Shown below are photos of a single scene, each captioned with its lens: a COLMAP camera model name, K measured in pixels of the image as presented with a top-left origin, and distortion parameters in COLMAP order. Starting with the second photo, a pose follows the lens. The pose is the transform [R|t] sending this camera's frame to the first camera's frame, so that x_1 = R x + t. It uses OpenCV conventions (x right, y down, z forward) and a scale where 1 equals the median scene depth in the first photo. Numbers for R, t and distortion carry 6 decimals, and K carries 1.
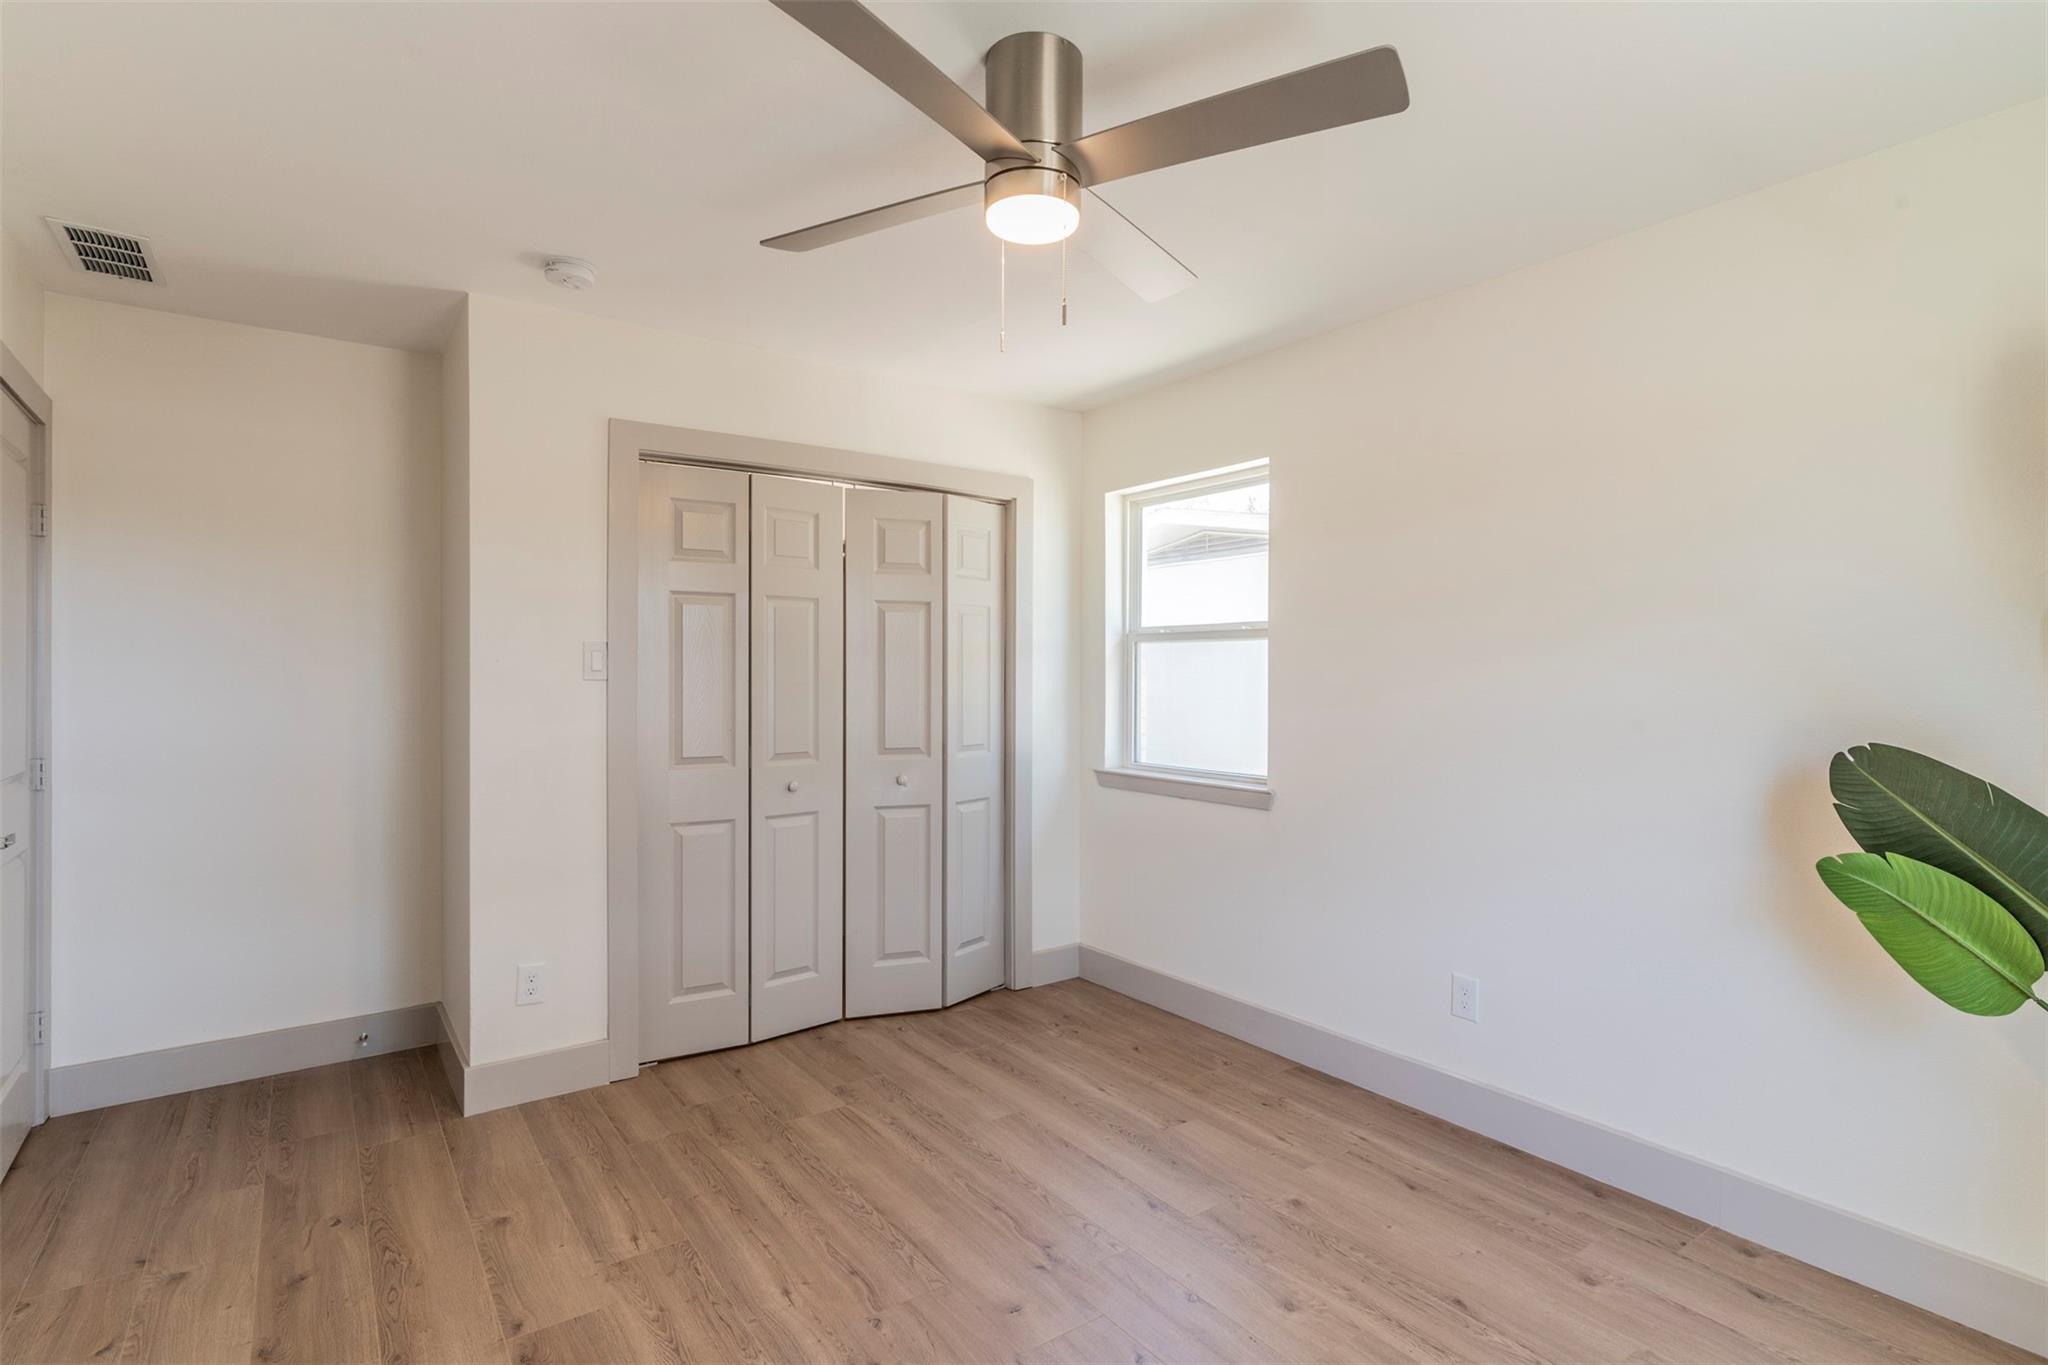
lens RADIAL K [[1003.6, 0, 1011.1], [0, 1003.6, 675.8], [0, 0, 1]] dist [0.003550, 0.000215]
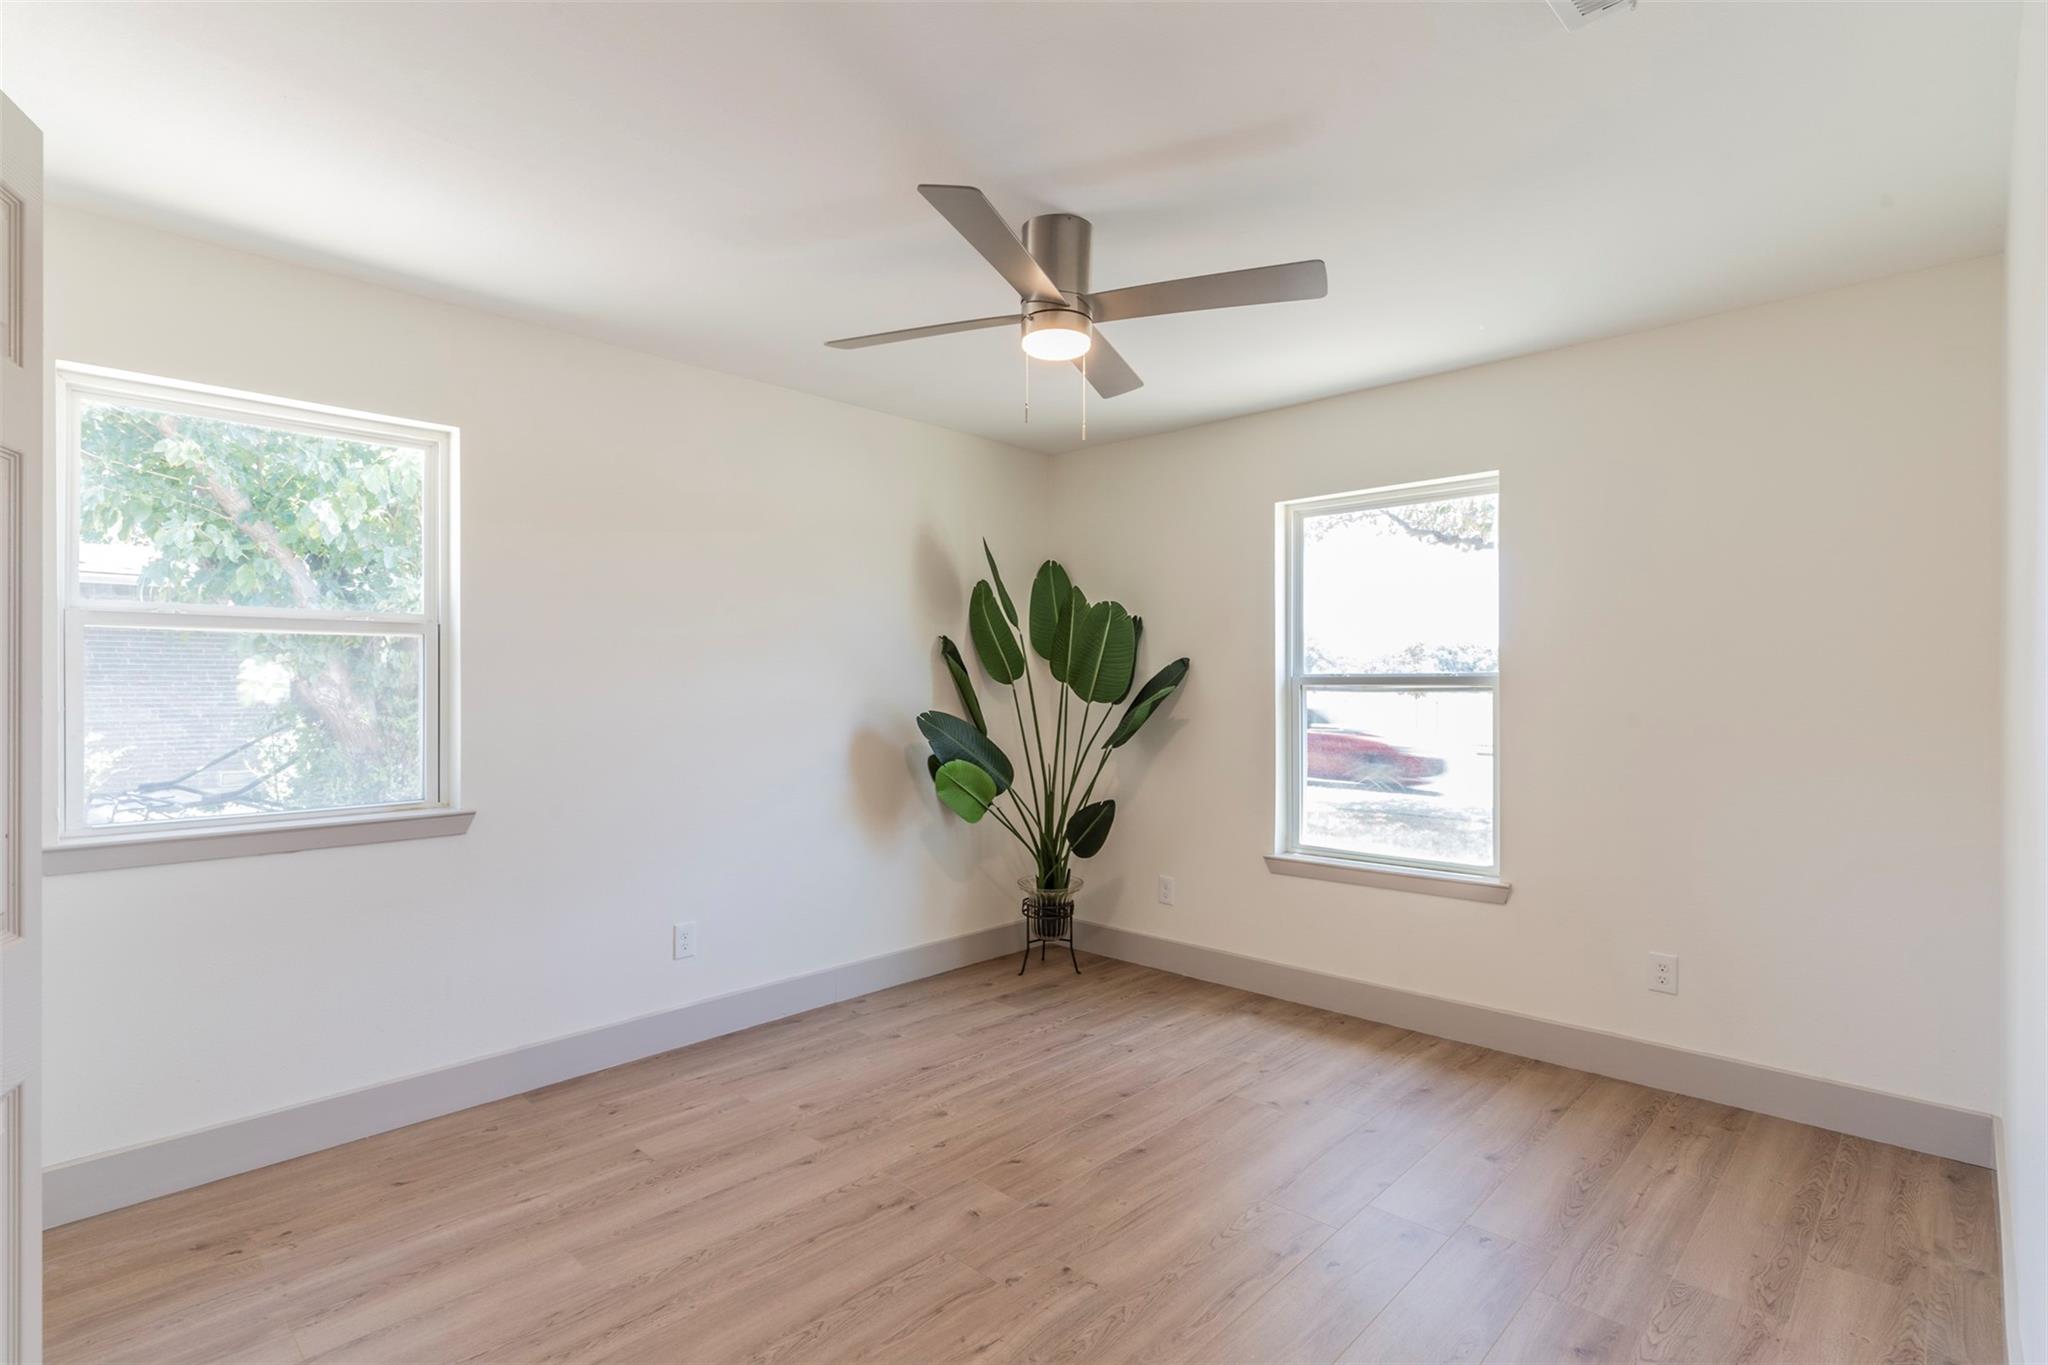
lens RADIAL K [[1003.6, 0, 1012.1], [0, 1003.6, 682.5], [0, 0, 1]] dist [0.003550, 0.000215]
pose [[-0.191503, -0.007132, 0.981466, -0.861708], [0.001198, 0.999971, 0.007500, -0.004483], [-0.981491, 0.002612, -0.191489, 0.873801]]
